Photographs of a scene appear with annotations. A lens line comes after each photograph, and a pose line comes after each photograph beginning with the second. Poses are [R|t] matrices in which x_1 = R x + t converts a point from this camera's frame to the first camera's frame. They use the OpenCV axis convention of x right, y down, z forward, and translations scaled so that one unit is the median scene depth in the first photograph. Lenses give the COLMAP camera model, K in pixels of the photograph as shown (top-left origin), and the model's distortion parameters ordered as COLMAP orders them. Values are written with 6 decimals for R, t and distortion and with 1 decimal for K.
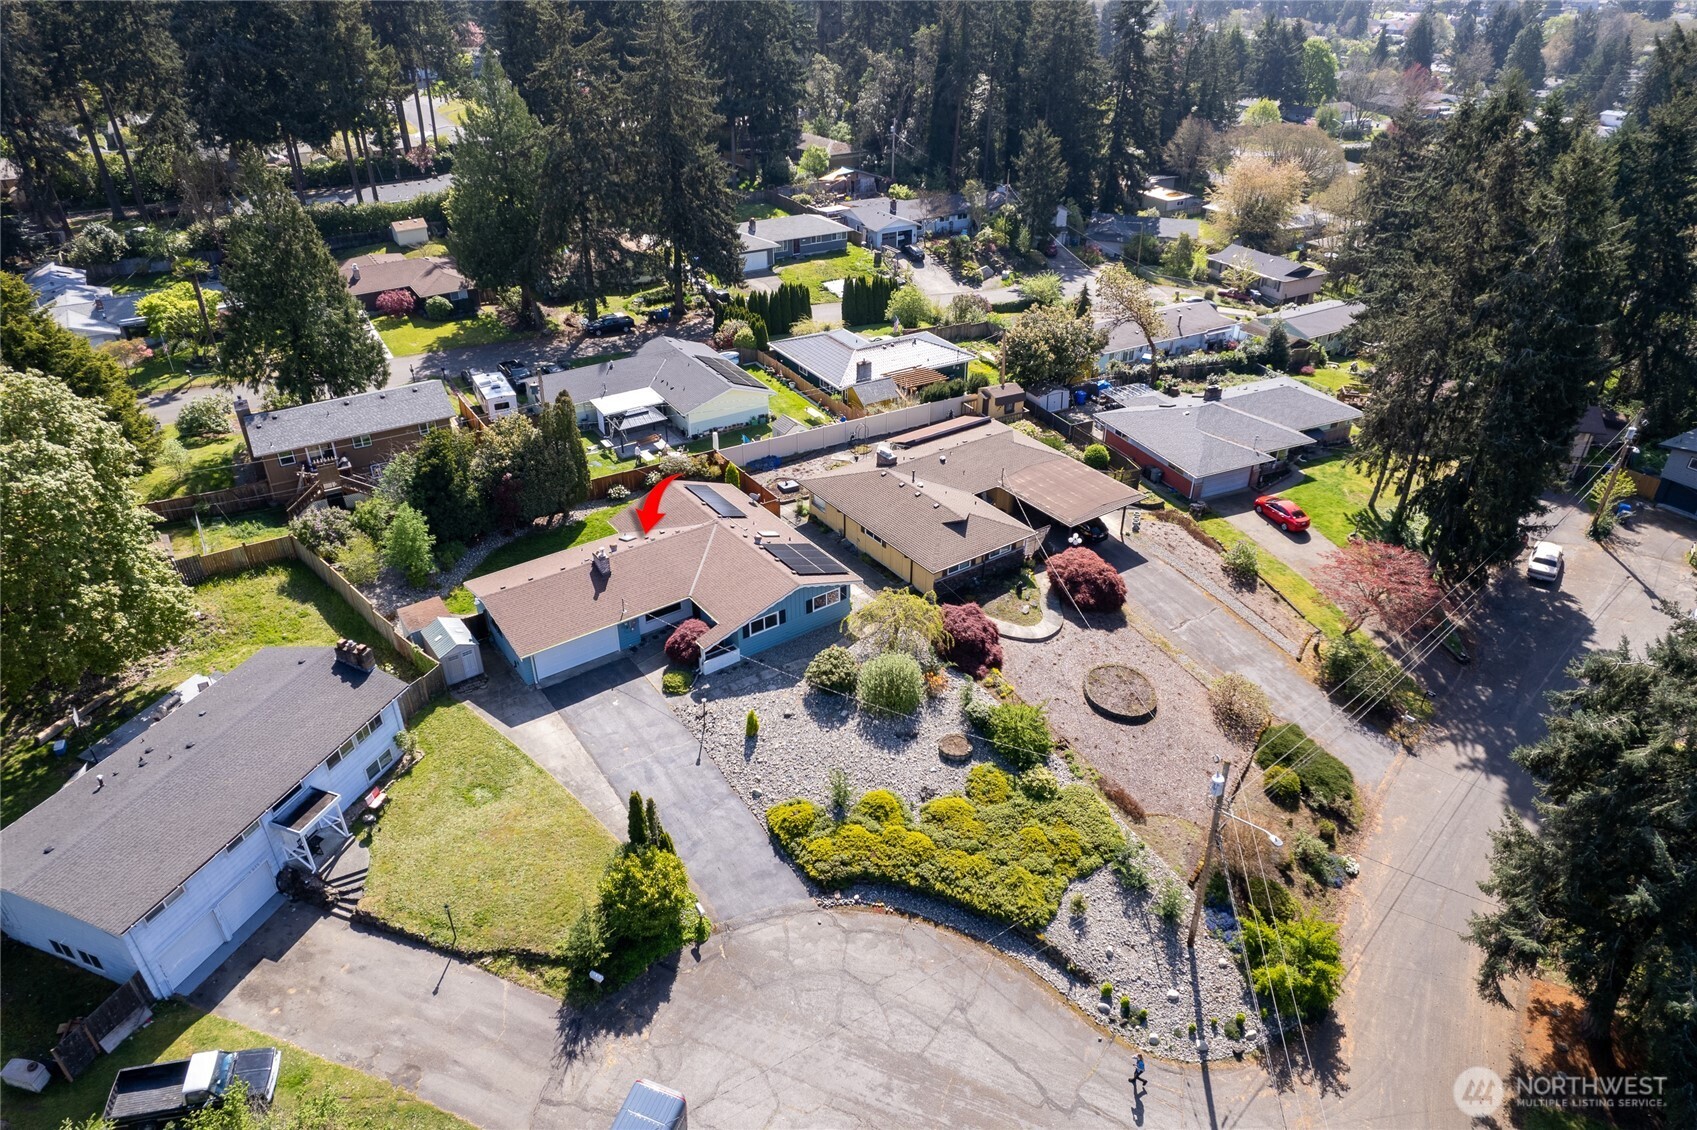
lens RADIAL K [[1099.9, 0, 864.2], [0, 1099.9, 563.6], [0, 0, 1]] dist [-0.063260, 0.054571]
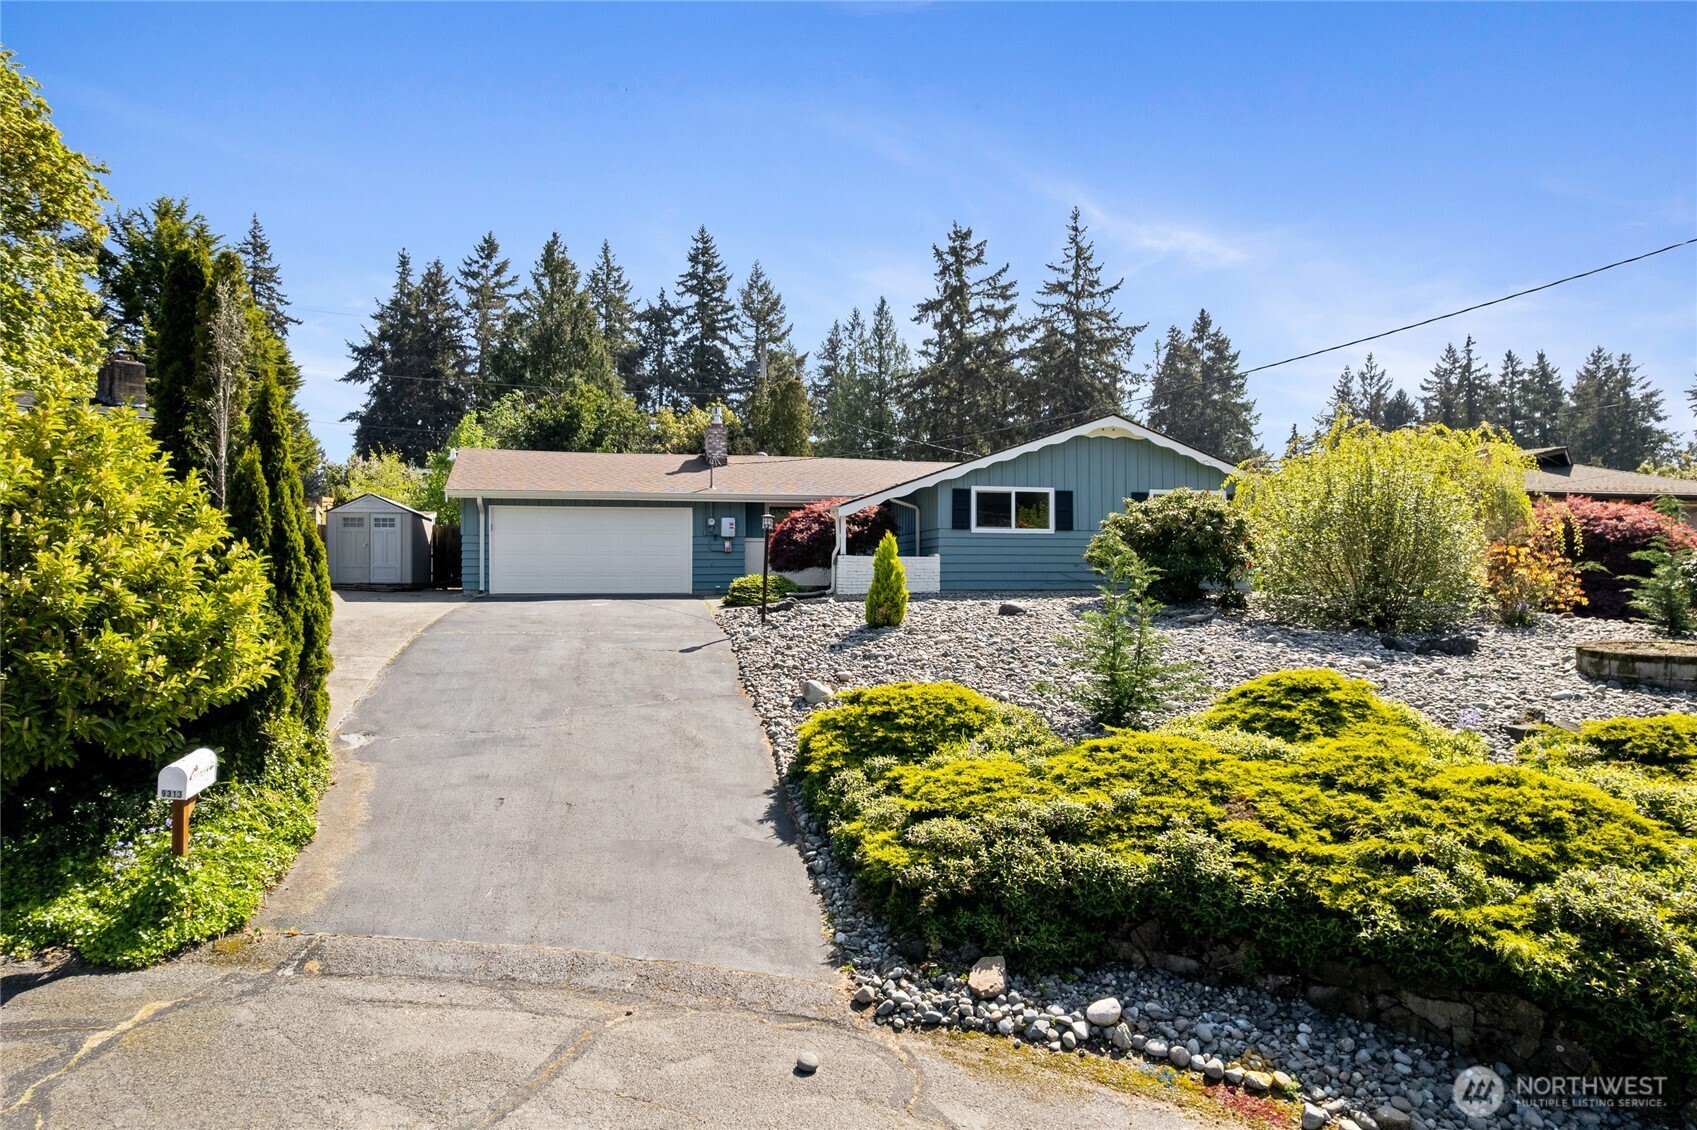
lens RADIAL K [[1099.9, 0, 861.1], [0, 1099.9, 564.9], [0, 0, 1]] dist [-0.063260, 0.054571]
pose [[0.912126, -0.010812, -0.409767, 0.020240], [-0.208041, 0.849124, -0.485497, 0.271310], [0.353192, 0.528083, 0.772259, 0.682220]]
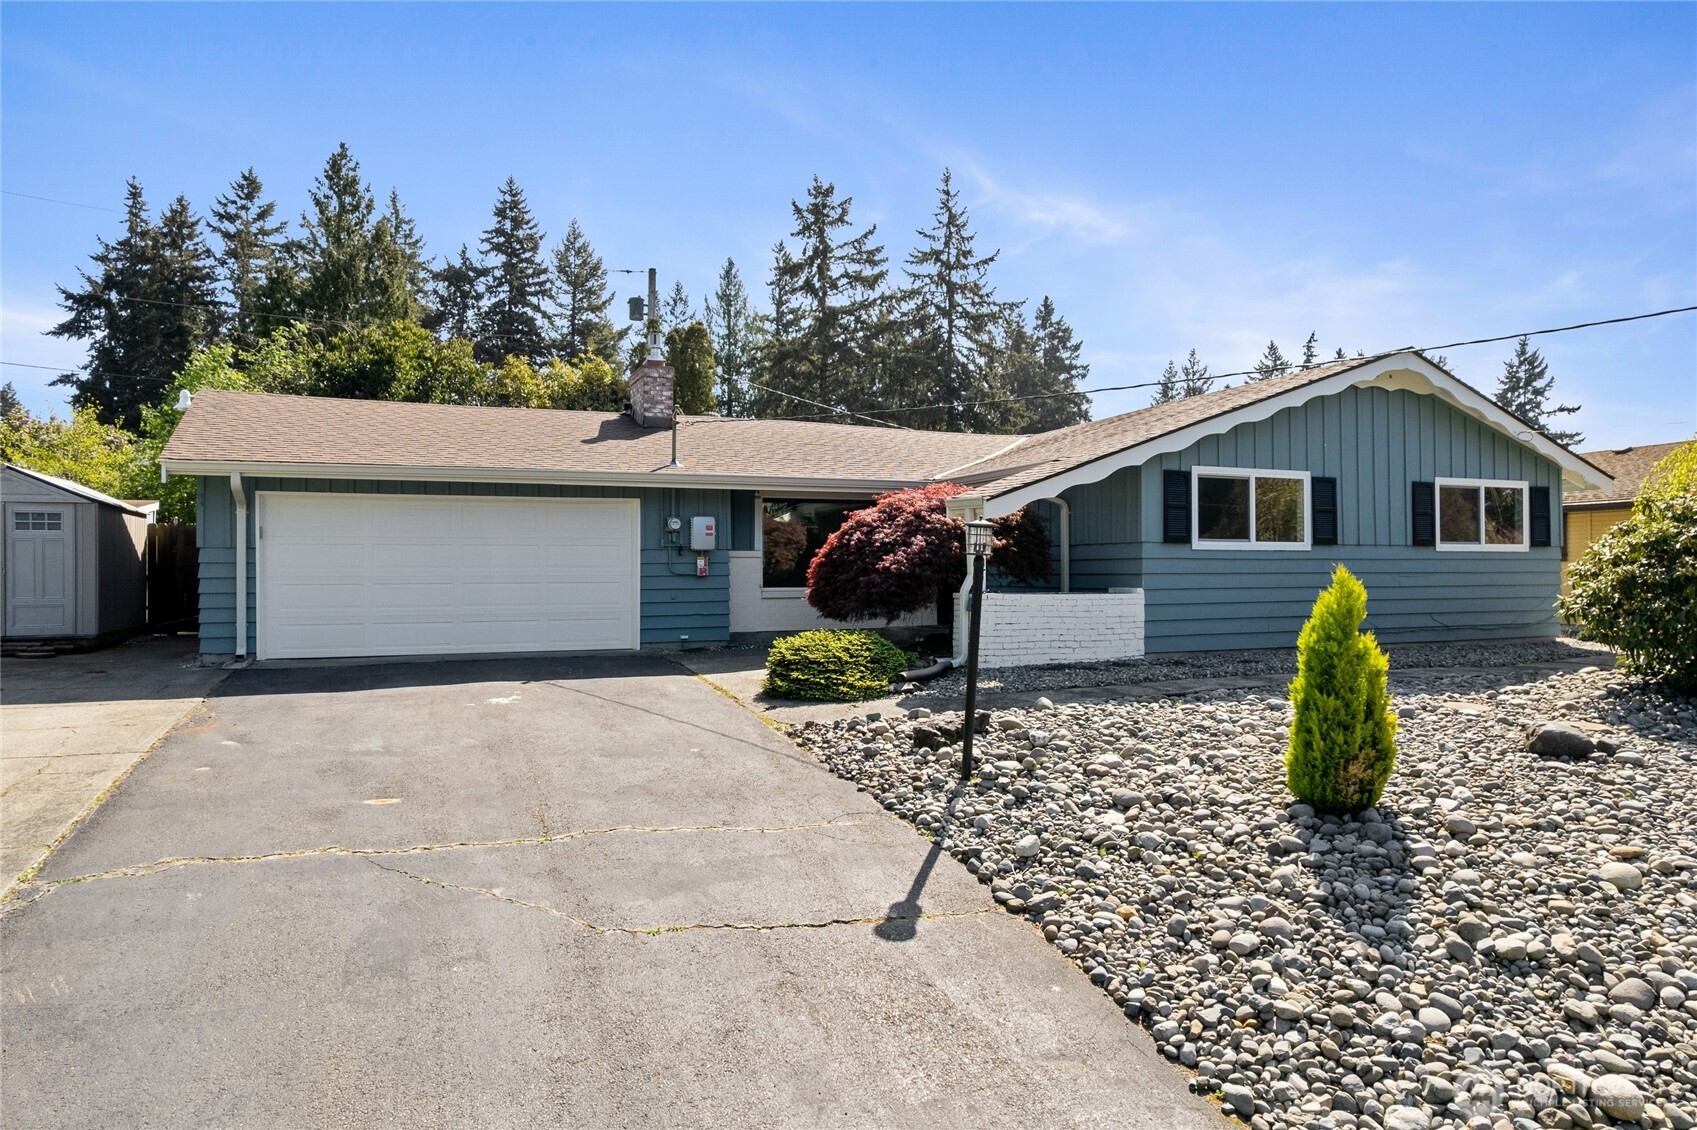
lens RADIAL K [[1099.9, 0, 848.6], [0, 1099.9, 559.1], [0, 0, 1]] dist [-0.063260, 0.054571]
pose [[0.969974, -0.009909, -0.243006, -0.115771], [-0.119661, 0.850421, -0.512314, 0.185390], [0.211734, 0.526010, 0.823700, 0.798803]]
